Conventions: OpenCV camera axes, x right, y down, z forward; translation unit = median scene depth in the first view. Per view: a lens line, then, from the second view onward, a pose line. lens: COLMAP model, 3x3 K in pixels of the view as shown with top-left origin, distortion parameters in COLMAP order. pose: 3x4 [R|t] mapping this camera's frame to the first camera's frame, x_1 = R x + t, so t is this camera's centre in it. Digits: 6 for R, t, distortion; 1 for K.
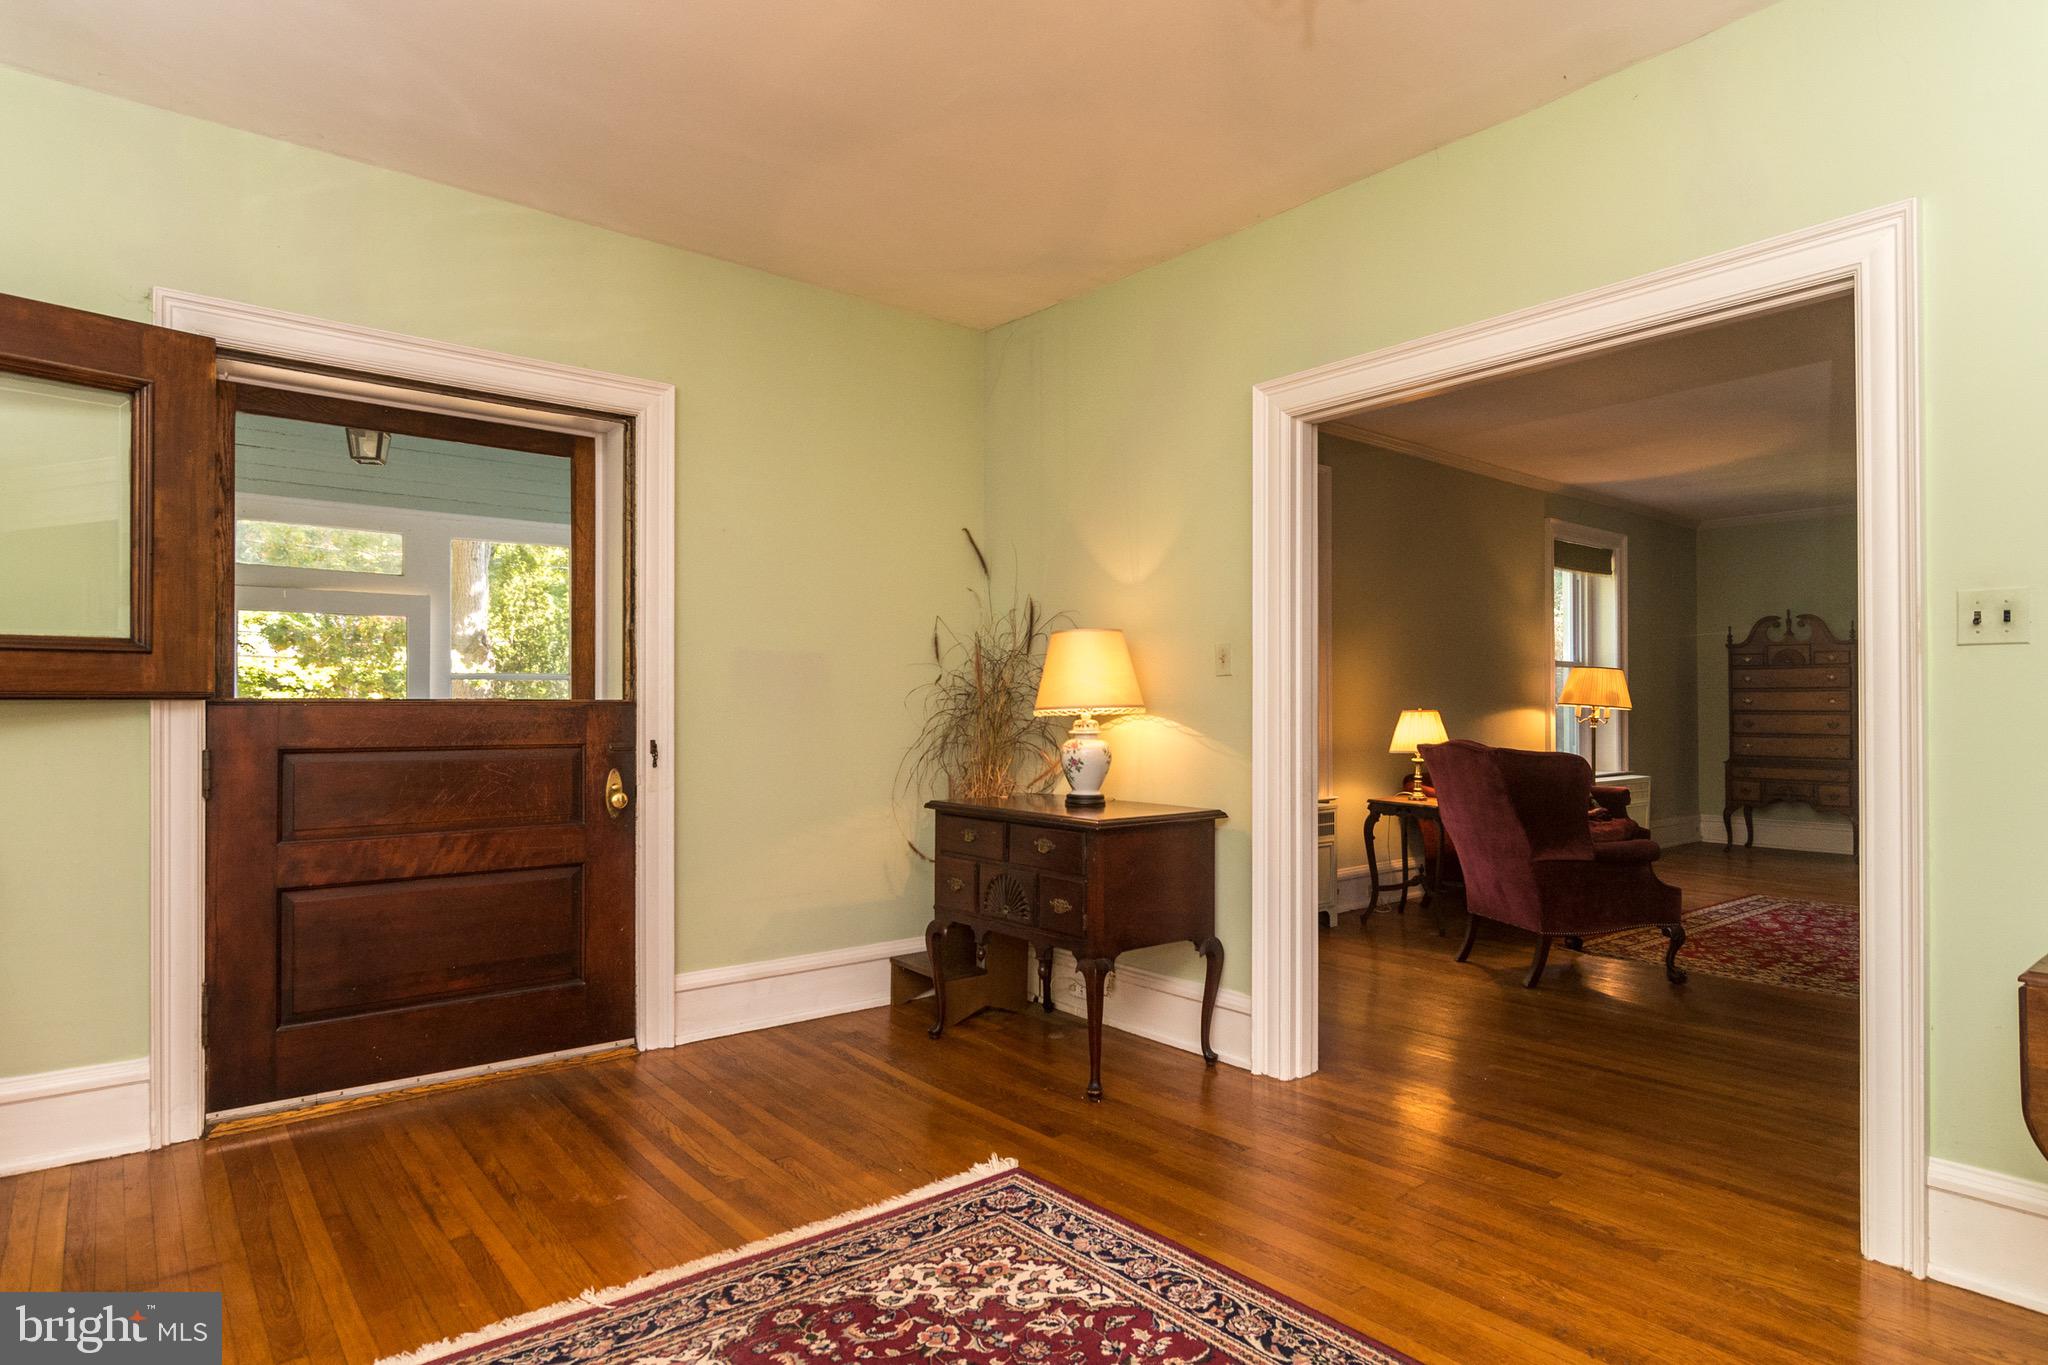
lens RADIAL K [[1123.4, 0, 1049.6], [0, 1123.4, 688.7], [0, 0, 1]] dist [-0.002548, 0.000222]
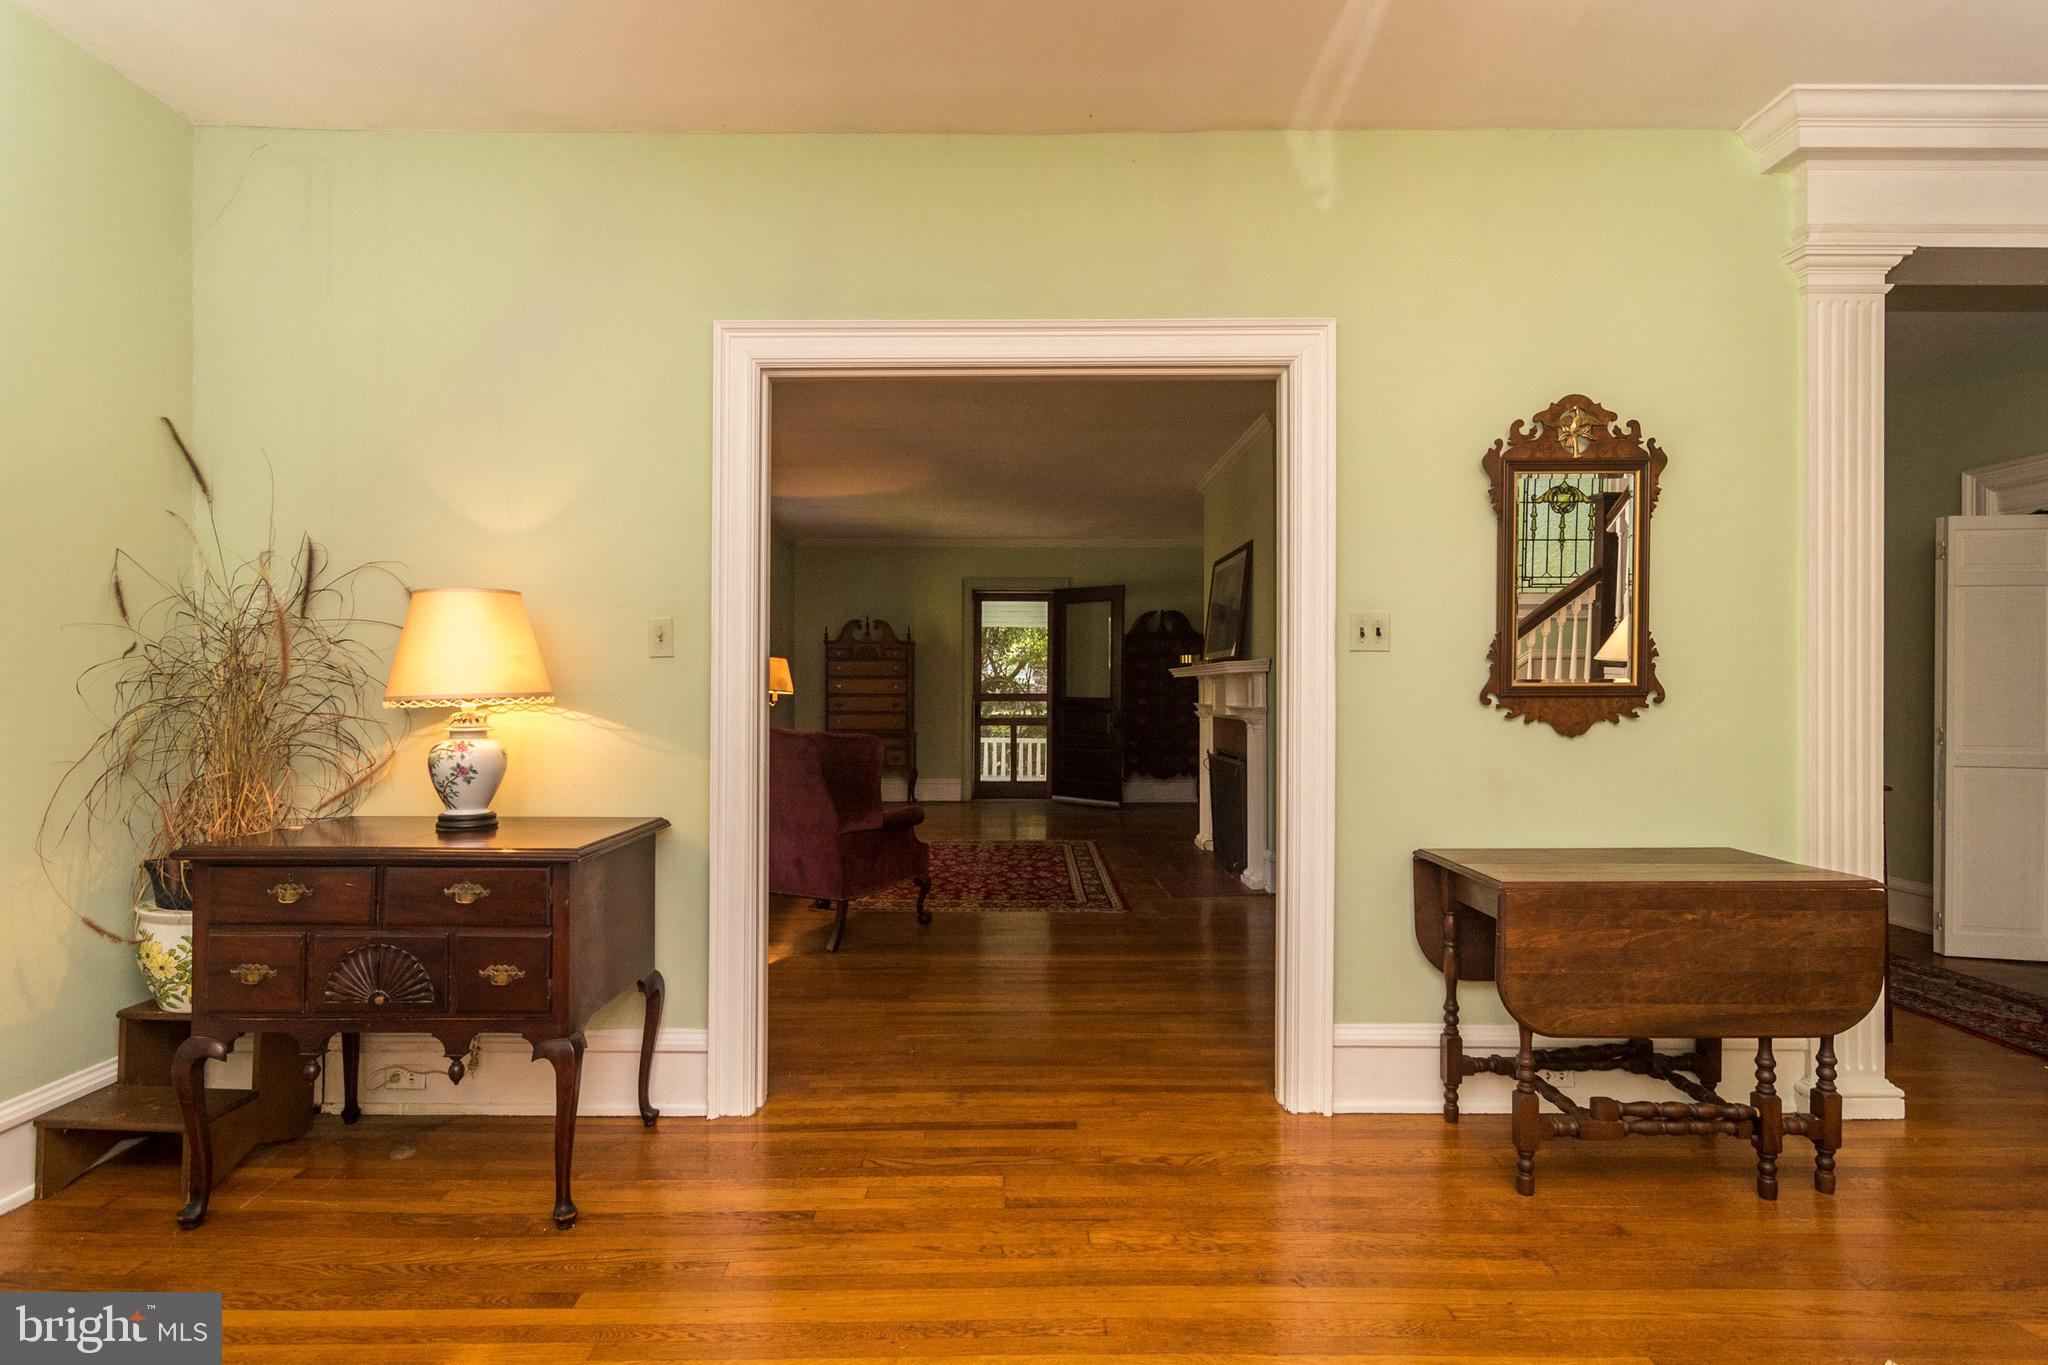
lens RADIAL K [[990.0, 0, 1015.2], [0, 990.0, 688.7], [0, 0, 1]] dist [-0.000900, -0.000037]
pose [[0.647172, 0.002020, 0.762342, -0.240701], [-0.014140, 0.999856, 0.009355, 0.001171], [-0.762213, -0.016833, 0.647107, 0.323210]]
